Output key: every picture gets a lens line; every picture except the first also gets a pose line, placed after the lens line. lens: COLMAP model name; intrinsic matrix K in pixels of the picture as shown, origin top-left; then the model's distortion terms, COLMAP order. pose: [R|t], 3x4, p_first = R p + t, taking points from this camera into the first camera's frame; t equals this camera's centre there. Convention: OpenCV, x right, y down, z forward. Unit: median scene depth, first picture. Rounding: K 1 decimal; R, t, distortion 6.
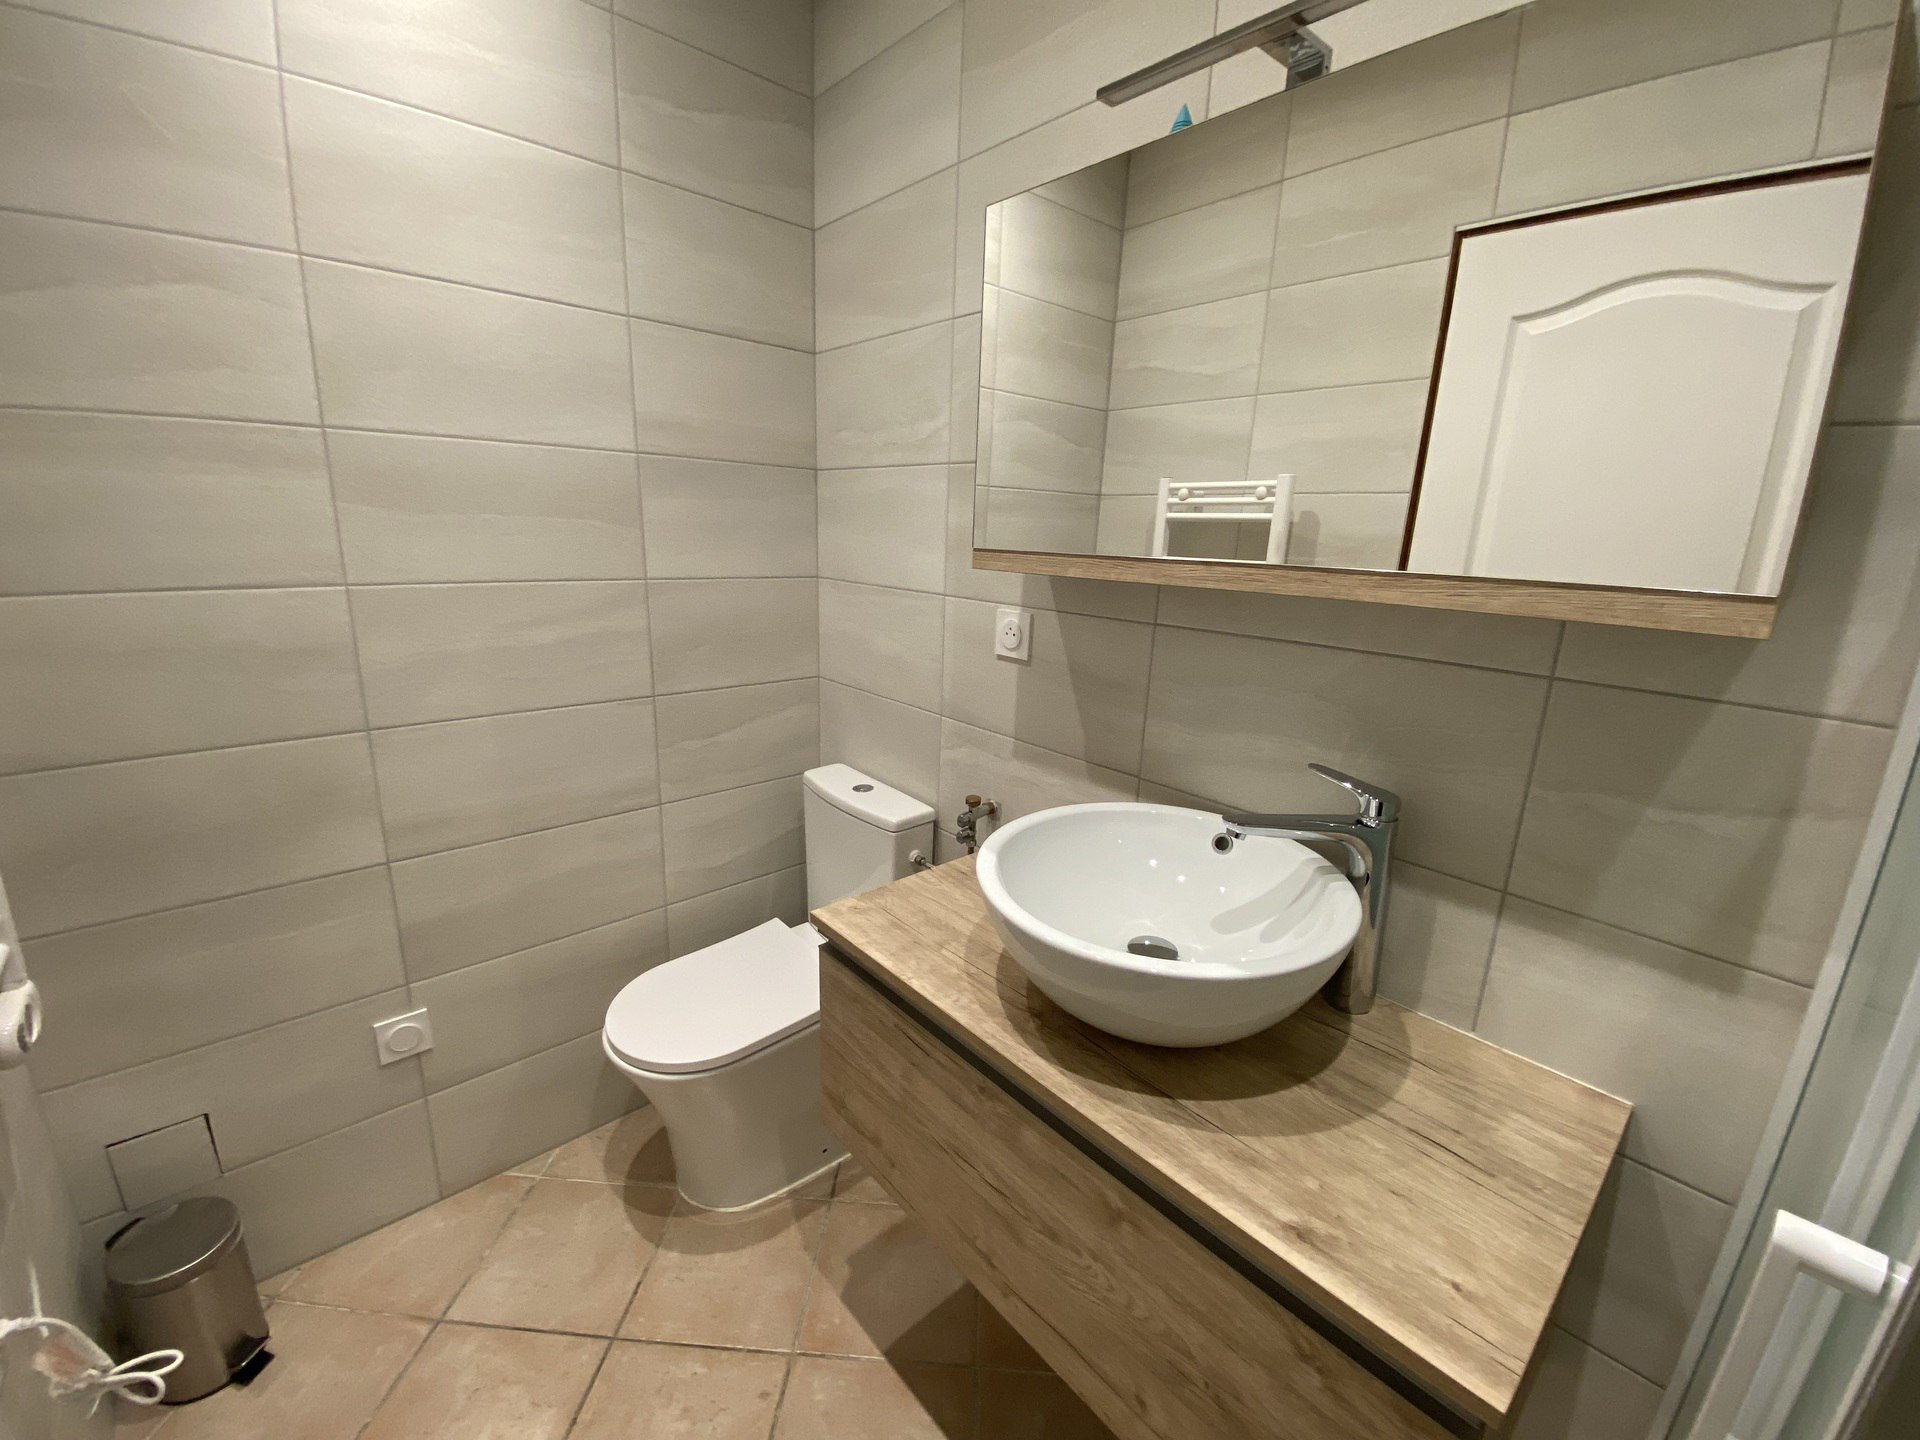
lens RADIAL K [[757.4, 0, 957.2], [0, 757.4, 710.5], [0, 0, 1]] dist [-0.000439, -0.015512]
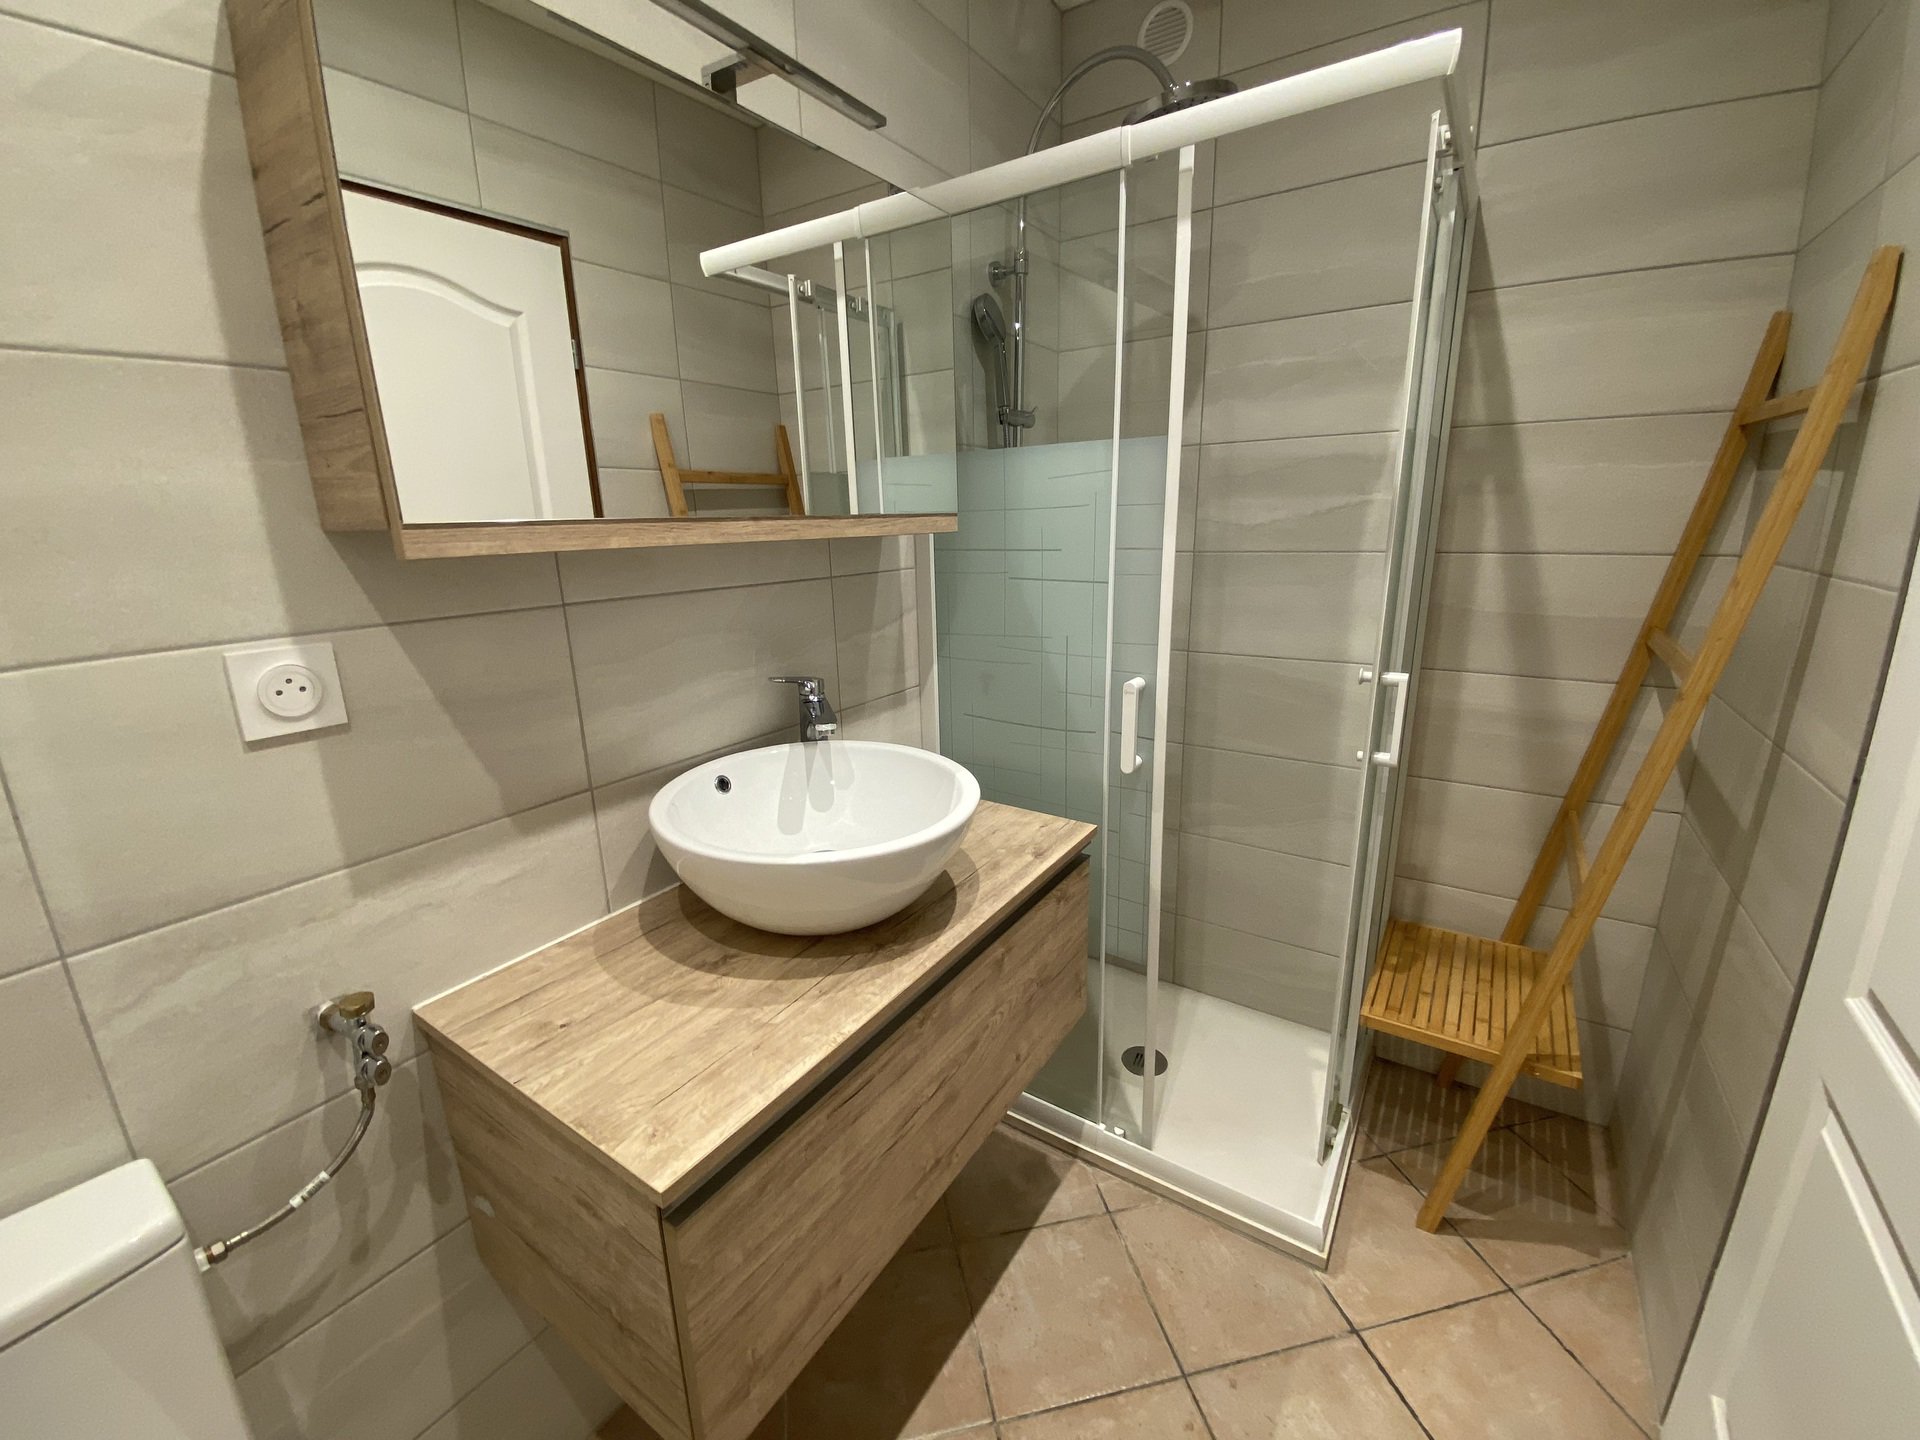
lens RADIAL K [[757.4, 0, 957.2], [0, 757.4, 710.5], [0, 0, 1]] dist [-0.000439, -0.015512]
pose [[-0.263013, -0.262937, 0.928272, -0.792039], [0.235250, 0.915628, 0.326010, -0.215326], [-0.935672, 0.304120, -0.178966, 0.948342]]
